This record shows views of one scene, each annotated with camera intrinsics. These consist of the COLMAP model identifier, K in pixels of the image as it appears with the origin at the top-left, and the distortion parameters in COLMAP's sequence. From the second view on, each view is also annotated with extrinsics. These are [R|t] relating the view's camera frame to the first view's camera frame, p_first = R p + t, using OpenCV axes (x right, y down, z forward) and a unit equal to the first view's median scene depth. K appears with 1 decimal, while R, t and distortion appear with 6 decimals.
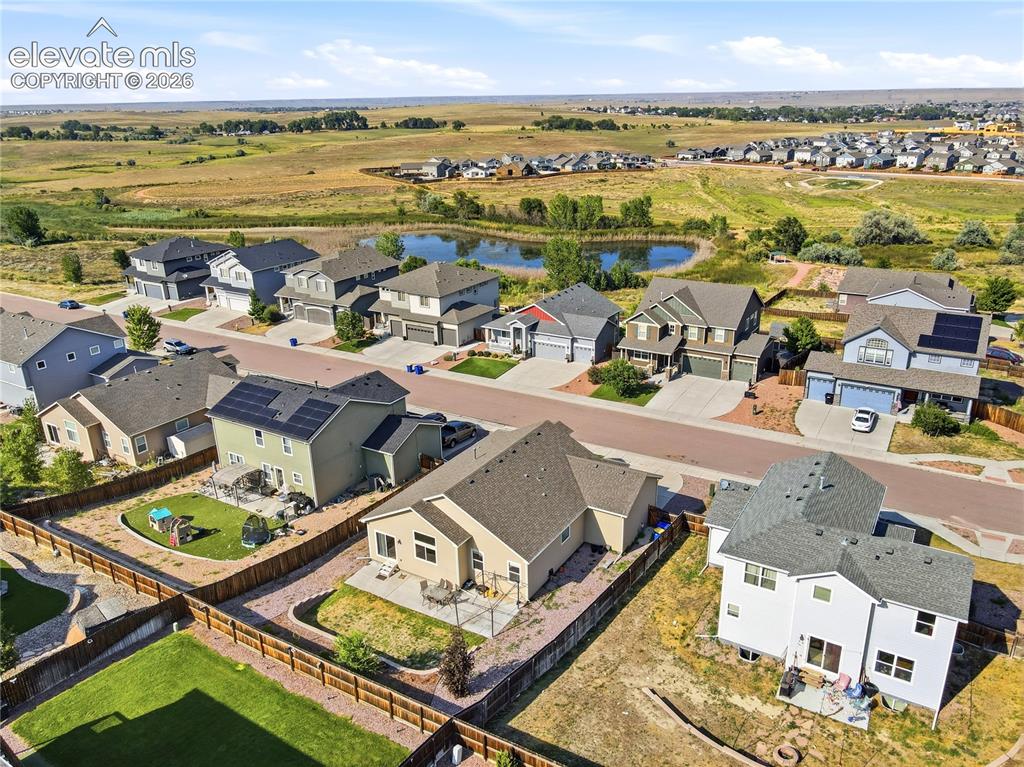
lens RADIAL K [[757.7, 0, 512.0], [0, 757.7, 383.5], [0, 0, 1]] dist [-0.000316, 0.011750]
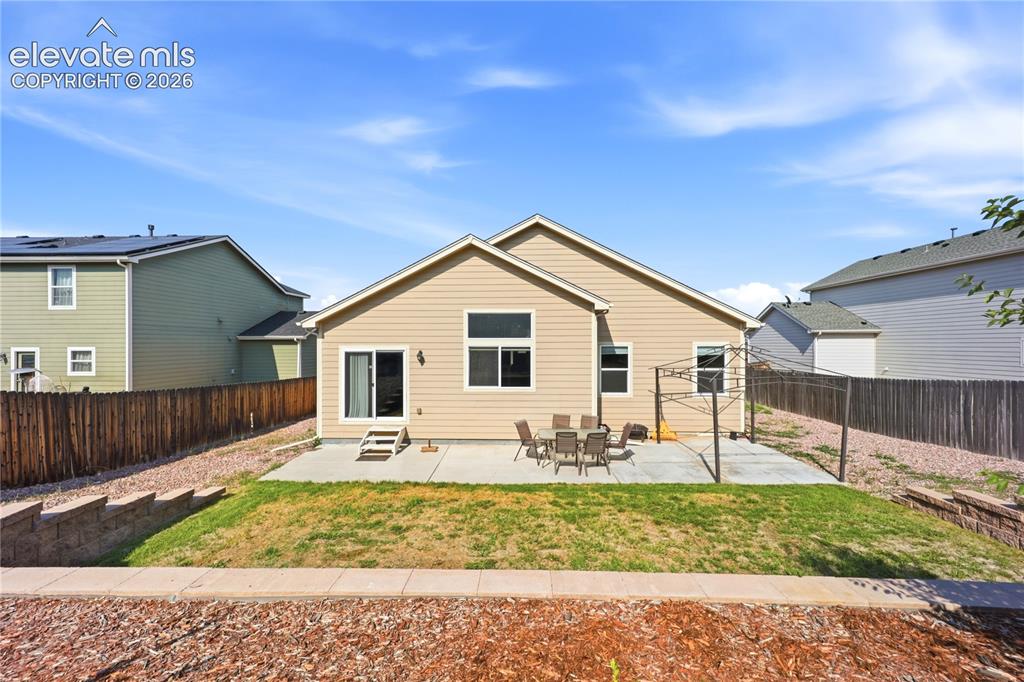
lens RADIAL K [[412.0, 0, 508.6], [0, 412.0, 340.3], [0, 0, 1]] dist [0.011416, -0.000604]
pose [[0.872287, 0.025352, 0.488336, -0.124919], [0.150983, 0.935897, -0.318279, 0.161502], [-0.465101, 0.351362, 0.812543, 0.463440]]
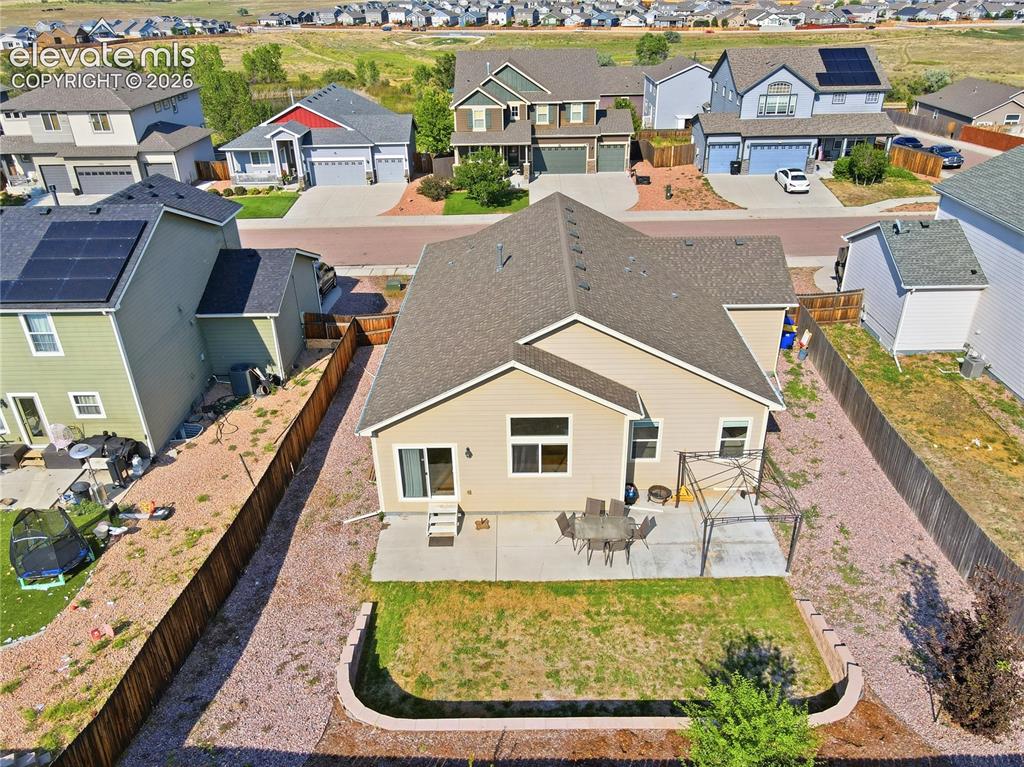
lens RADIAL K [[757.7, 0, 512.0], [0, 757.7, 383.5], [0, 0, 1]] dist [-0.000316, 0.011750]
pose [[0.858792, -0.236273, 0.454590, -0.185788], [0.176744, 0.969467, 0.169984, 0.057207], [-0.480873, -0.065635, 0.874330, 0.349114]]
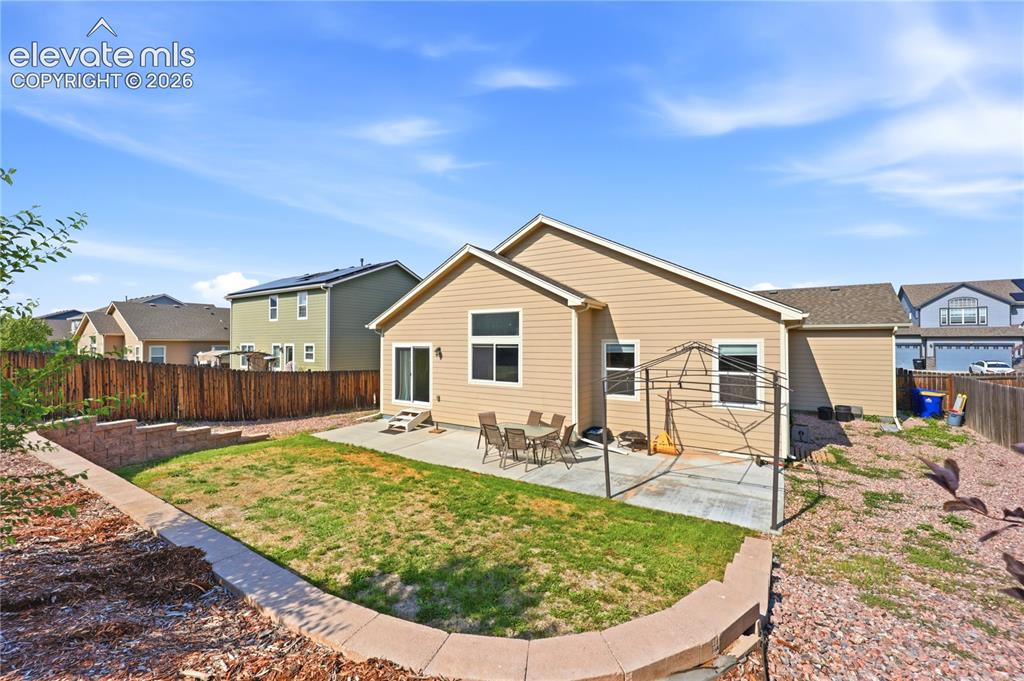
lens RADIAL K [[415.6, 0, 509.6], [0, 415.6, 333.3], [0, 0, 1]] dist [0.014017, -0.000167]
pose [[0.998937, 0.021960, -0.040533, -0.054603], [-0.035217, 0.930895, -0.363584, 0.169393], [0.029748, 0.364625, 0.930679, 0.438588]]
